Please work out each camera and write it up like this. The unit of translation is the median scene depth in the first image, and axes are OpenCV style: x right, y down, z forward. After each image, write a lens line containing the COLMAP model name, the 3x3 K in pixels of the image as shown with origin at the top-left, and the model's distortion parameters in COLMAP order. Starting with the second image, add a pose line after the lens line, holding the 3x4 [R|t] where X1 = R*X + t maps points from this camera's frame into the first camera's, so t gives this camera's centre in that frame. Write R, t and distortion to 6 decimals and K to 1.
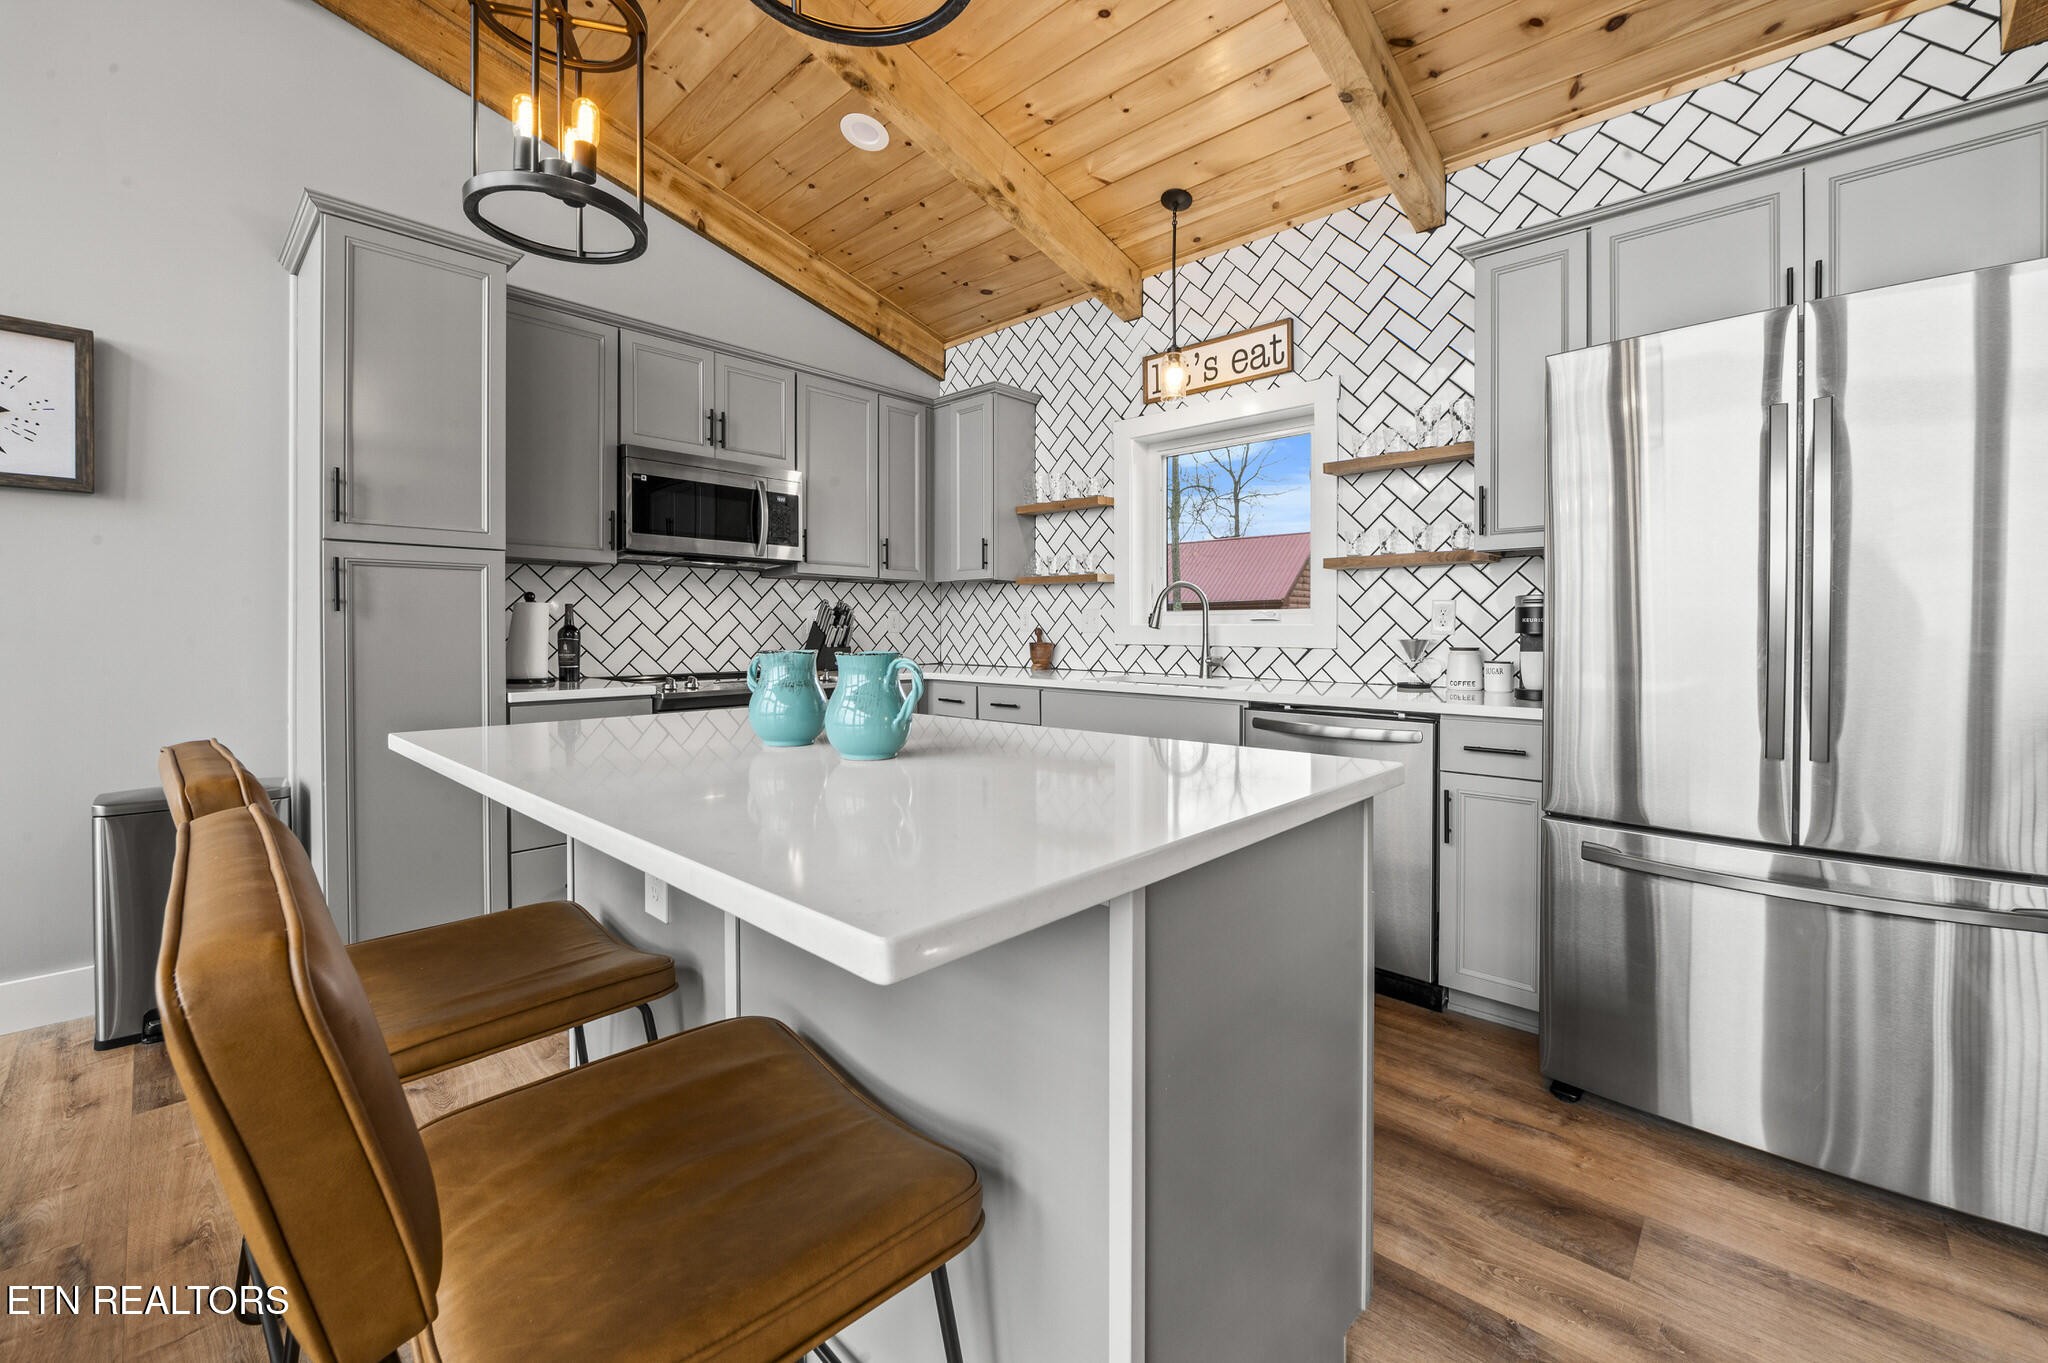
lens RADIAL K [[836.6, 0, 1036.5], [0, 836.6, 639.4], [0, 0, 1]] dist [0.004698, -0.003625]
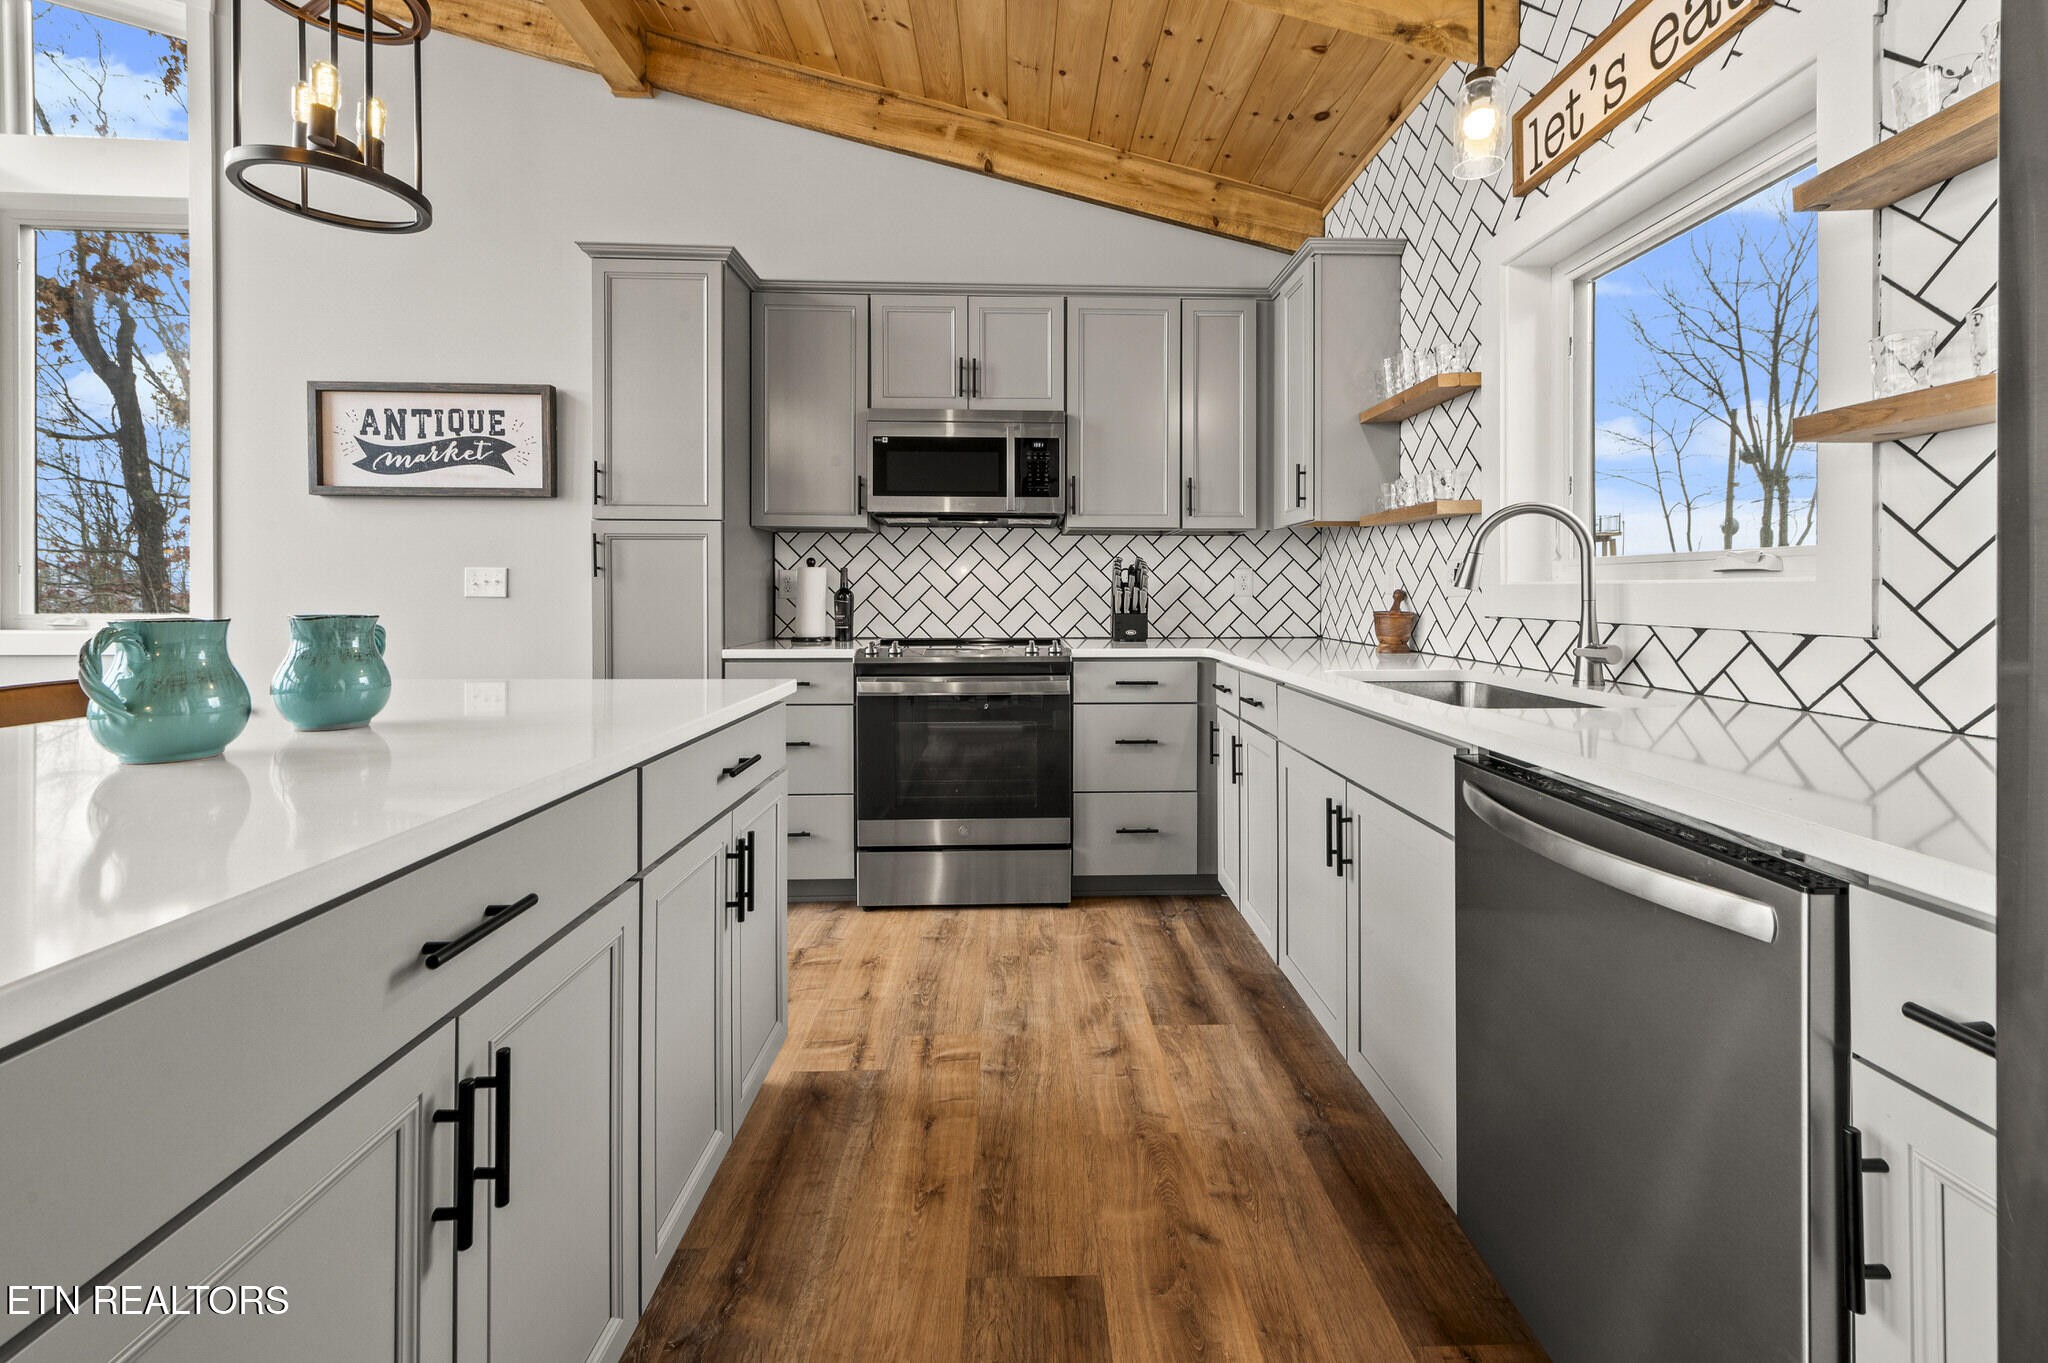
lens RADIAL K [[836.6, 0, 1037.5], [0, 836.6, 602.6], [0, 0, 1]] dist [0.004698, -0.003625]
pose [[0.698631, 0.008673, -0.715430, 0.366269], [-0.009810, 0.999949, 0.002543, -0.003170], [0.715415, 0.005242, 0.698680, 0.431338]]
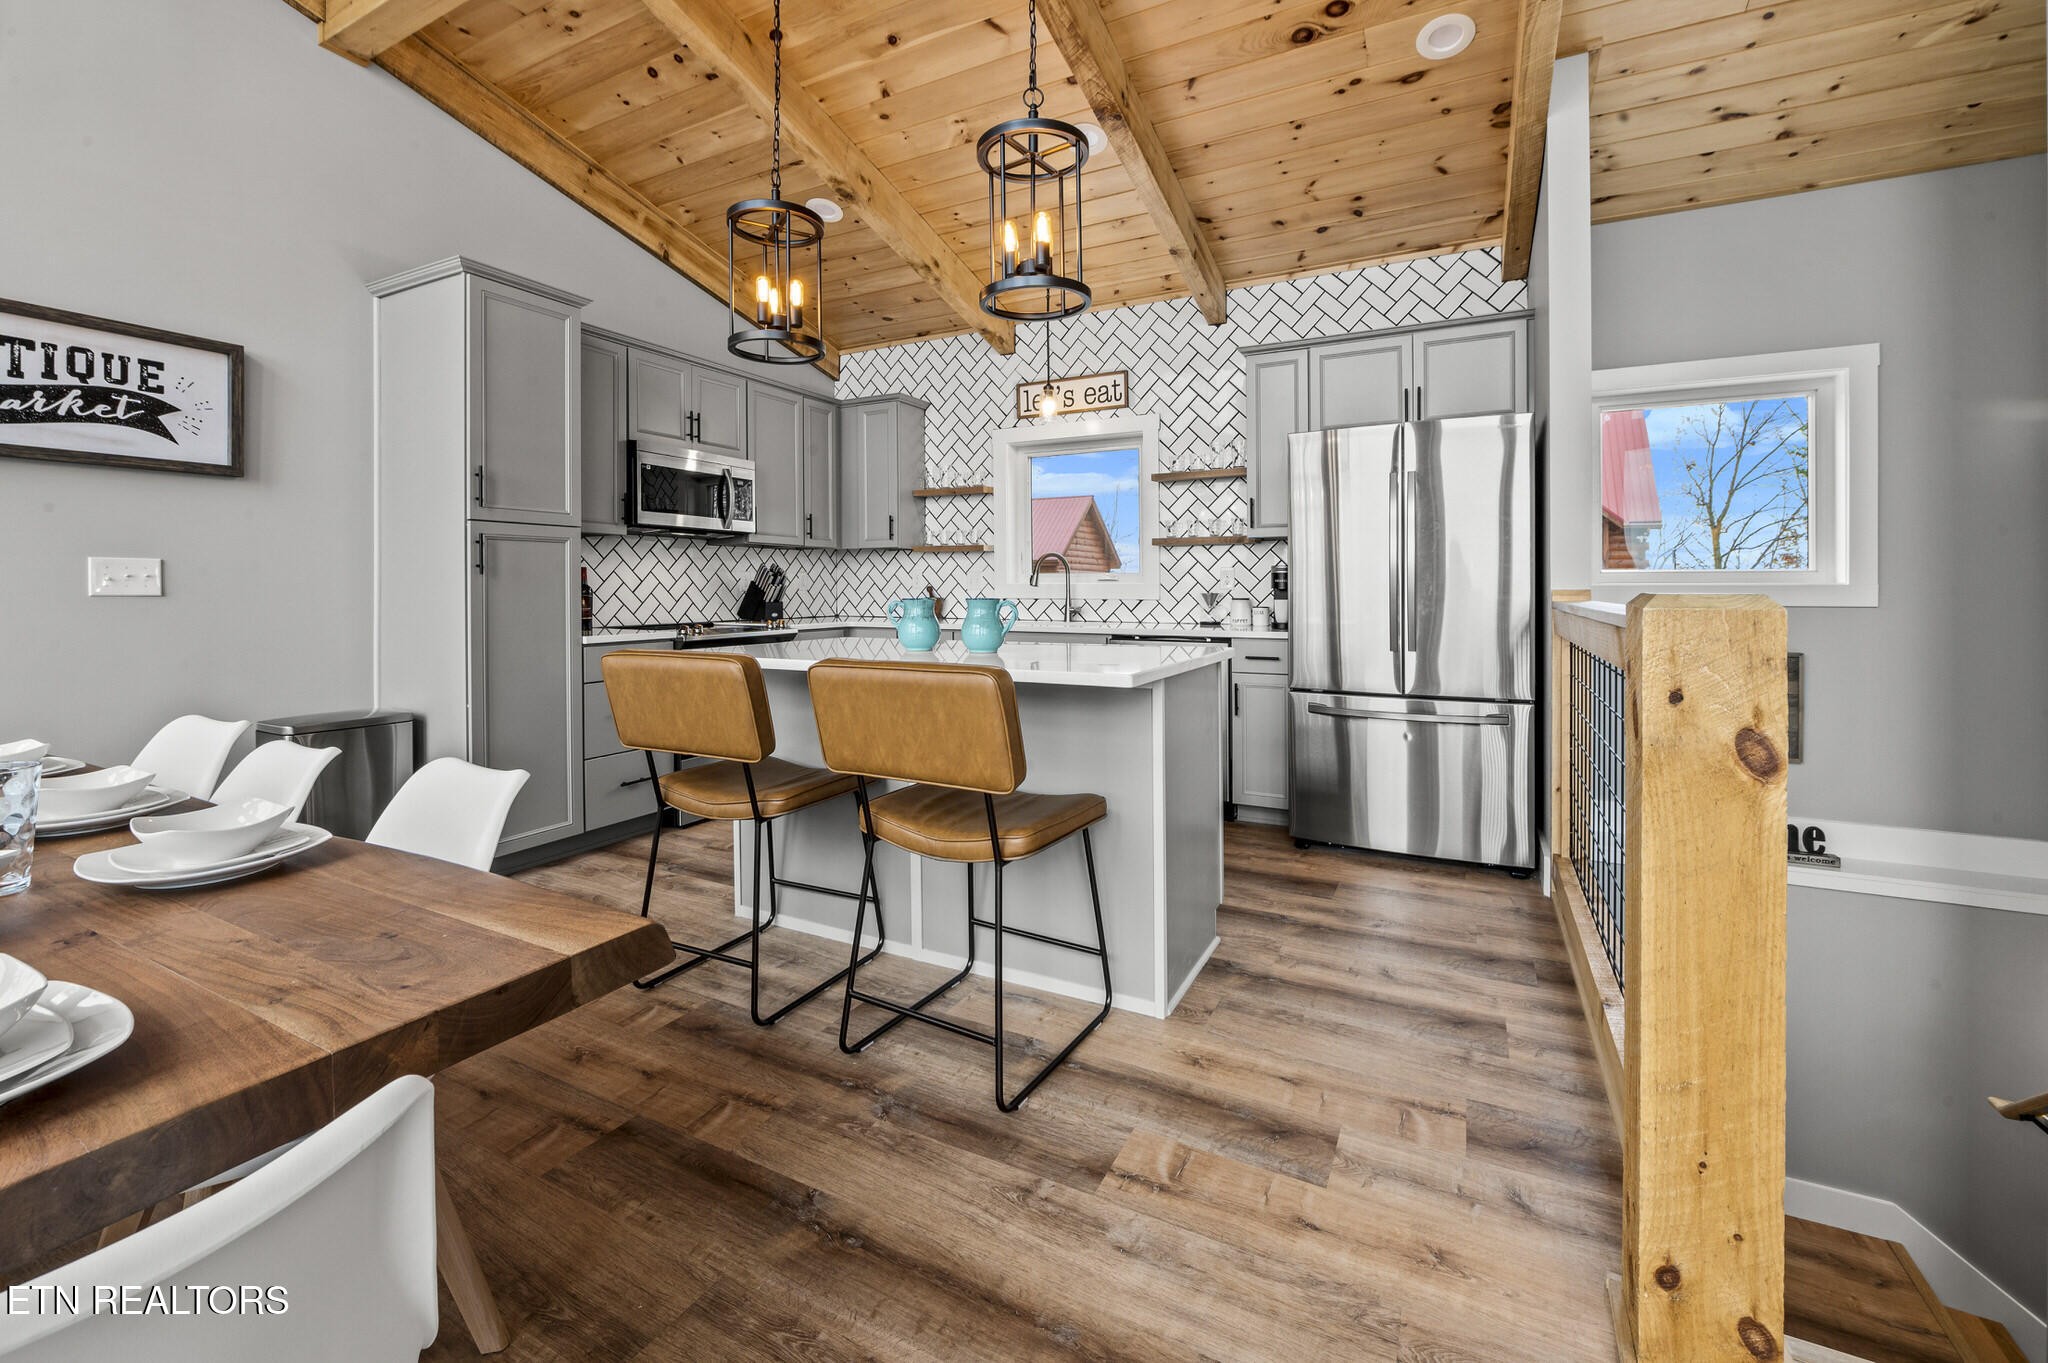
lens RADIAL K [[836.6, 0, 1027.8], [0, 836.6, 588.3], [0, 0, 1]] dist [0.004698, -0.003625]
pose [[0.966528, -0.002573, 0.256550, -0.238528], [0.005302, 0.999936, -0.009946, 0.004558], [-0.256508, 0.010973, 0.966480, -0.355025]]
